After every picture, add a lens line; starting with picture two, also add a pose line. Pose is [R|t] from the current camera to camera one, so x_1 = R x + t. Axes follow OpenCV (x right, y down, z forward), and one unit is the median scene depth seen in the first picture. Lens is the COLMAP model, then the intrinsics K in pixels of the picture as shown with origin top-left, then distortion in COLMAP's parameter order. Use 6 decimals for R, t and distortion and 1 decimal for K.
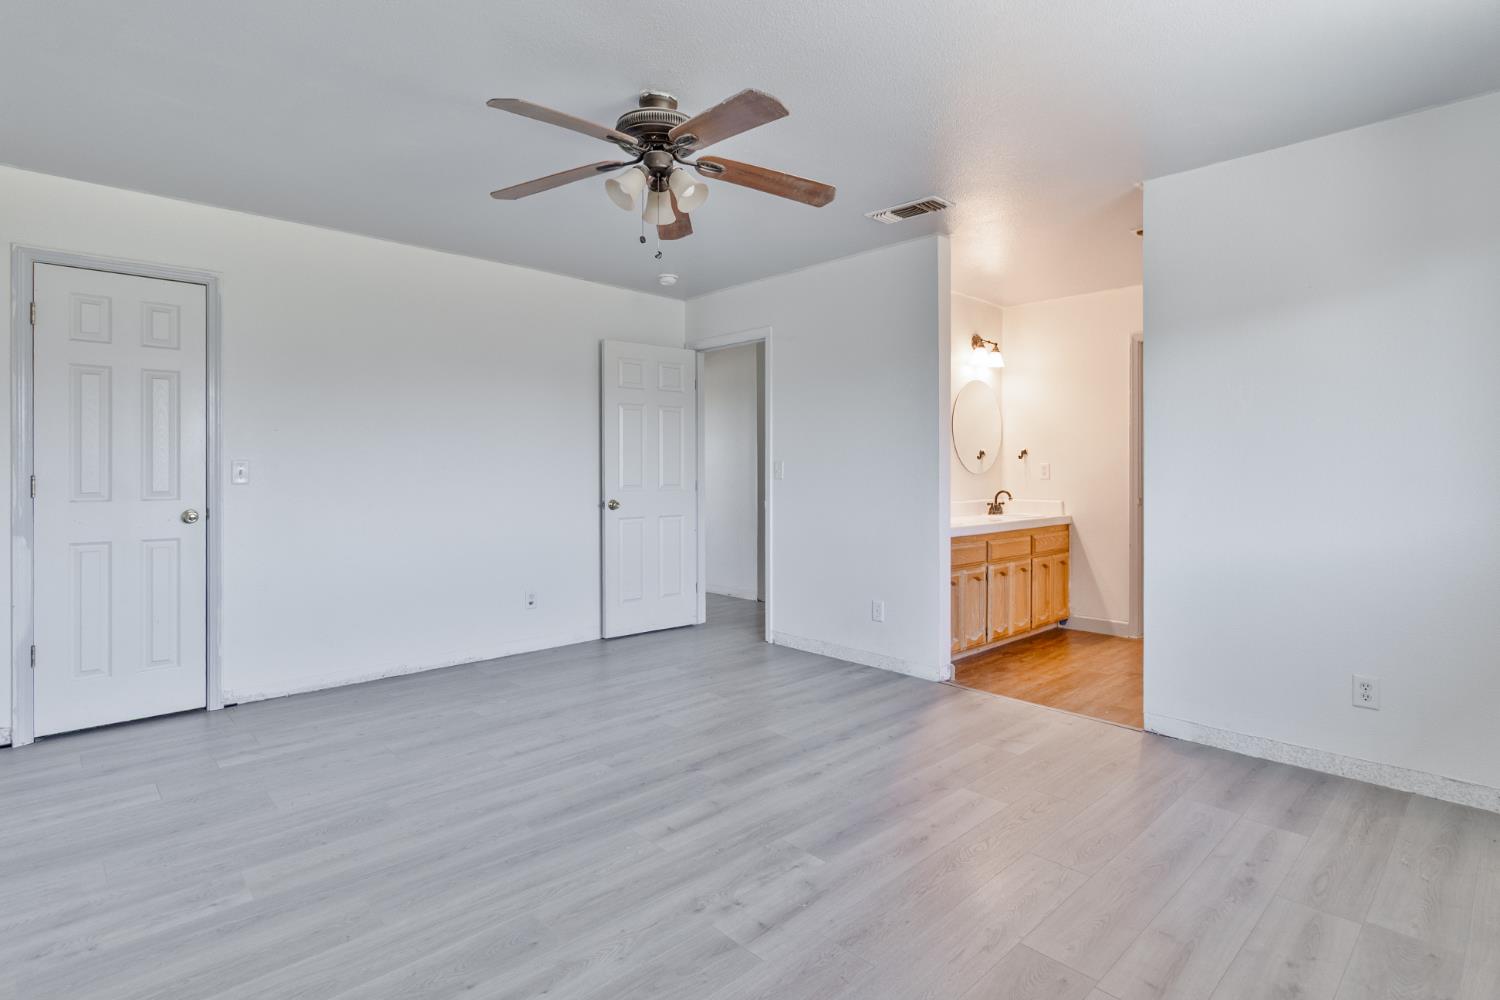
lens RADIAL K [[748.1, 0, 748.3], [0, 748.1, 471.3], [0, 0, 1]] dist [-0.009260, -0.000198]
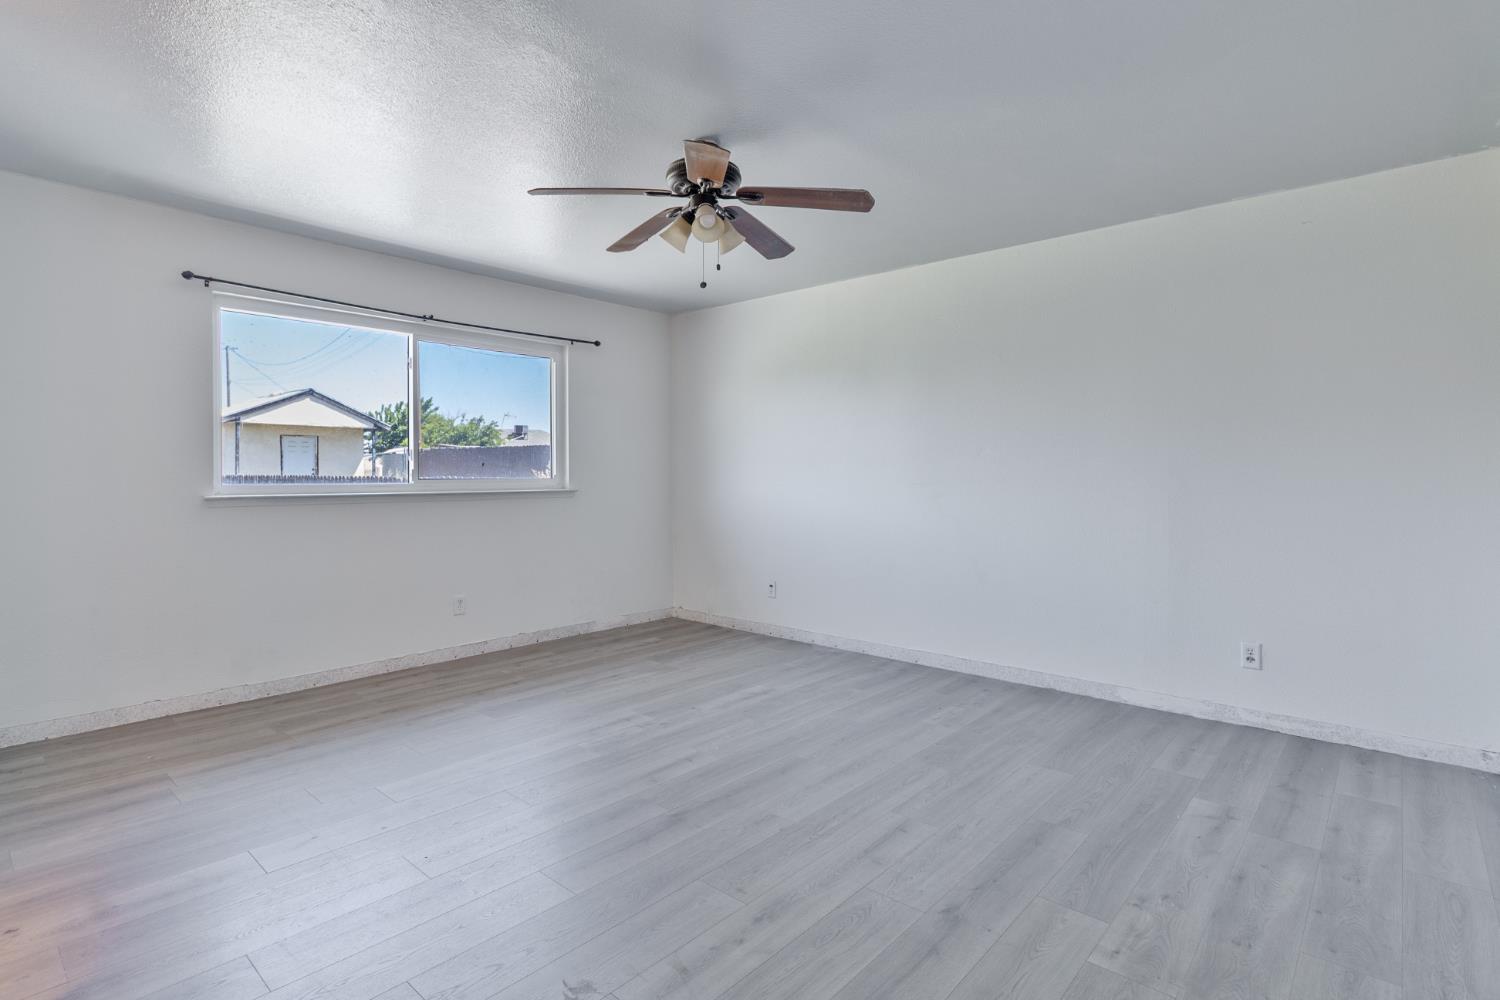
lens RADIAL K [[748.1, 0, 748.3], [0, 748.1, 471.3], [0, 0, 1]] dist [-0.009260, -0.000198]
pose [[-0.996878, -0.001815, -0.078935, -0.097657], [-0.001905, 0.999998, 0.001072, -0.007043], [0.078933, 0.001219, -0.996879, 2.142410]]
